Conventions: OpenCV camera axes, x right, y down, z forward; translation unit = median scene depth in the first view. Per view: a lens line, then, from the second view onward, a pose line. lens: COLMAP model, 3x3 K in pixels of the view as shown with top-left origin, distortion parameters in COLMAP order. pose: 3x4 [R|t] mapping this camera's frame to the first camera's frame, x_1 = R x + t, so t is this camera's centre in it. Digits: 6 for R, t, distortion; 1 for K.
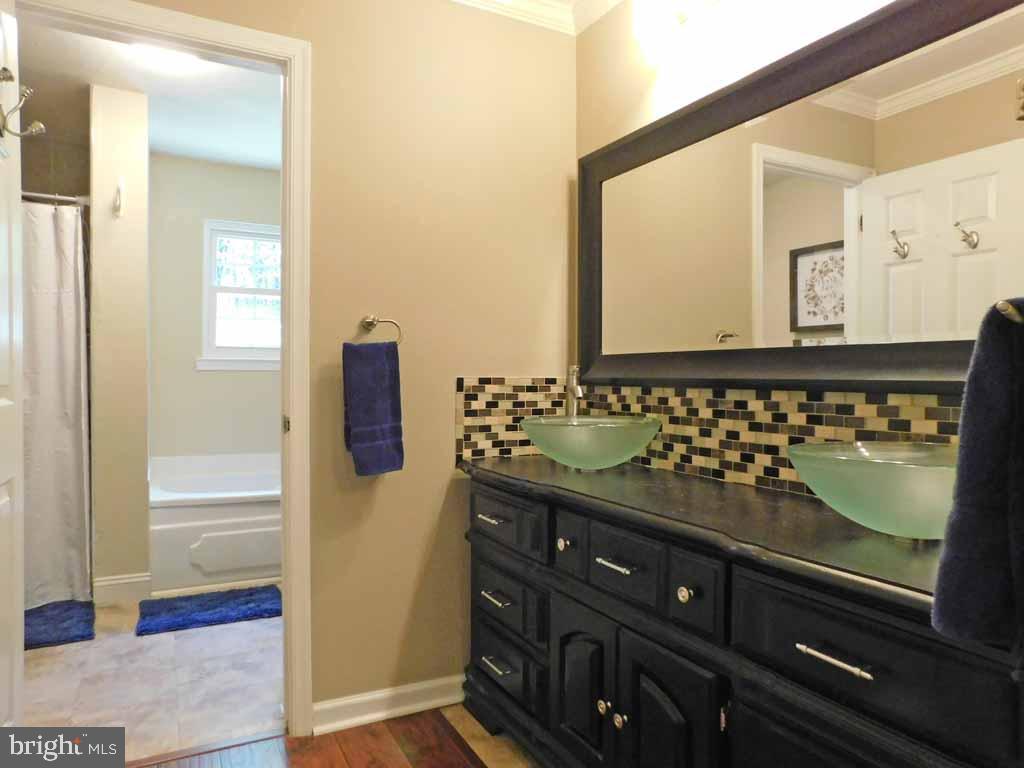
lens RADIAL K [[675.2, 0, 512.2], [0, 675.2, 385.2], [0, 0, 1]] dist [-0.026082, 0.011600]
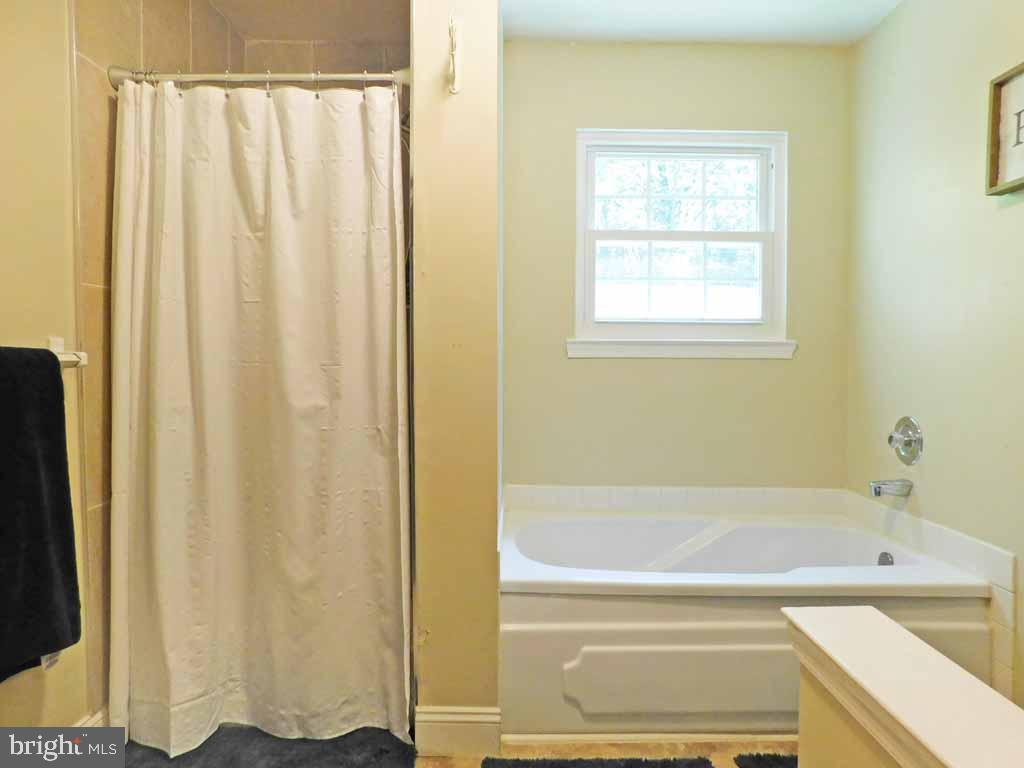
lens RADIAL K [[675.2, 0, 513.4], [0, 675.2, 385.1], [0, 0, 1]] dist [-0.026082, 0.011600]
pose [[0.881504, 0.008264, -0.472103, -0.265668], [-0.001717, 0.999896, 0.014295, -0.007456], [0.472173, -0.011791, 0.881427, 0.510965]]
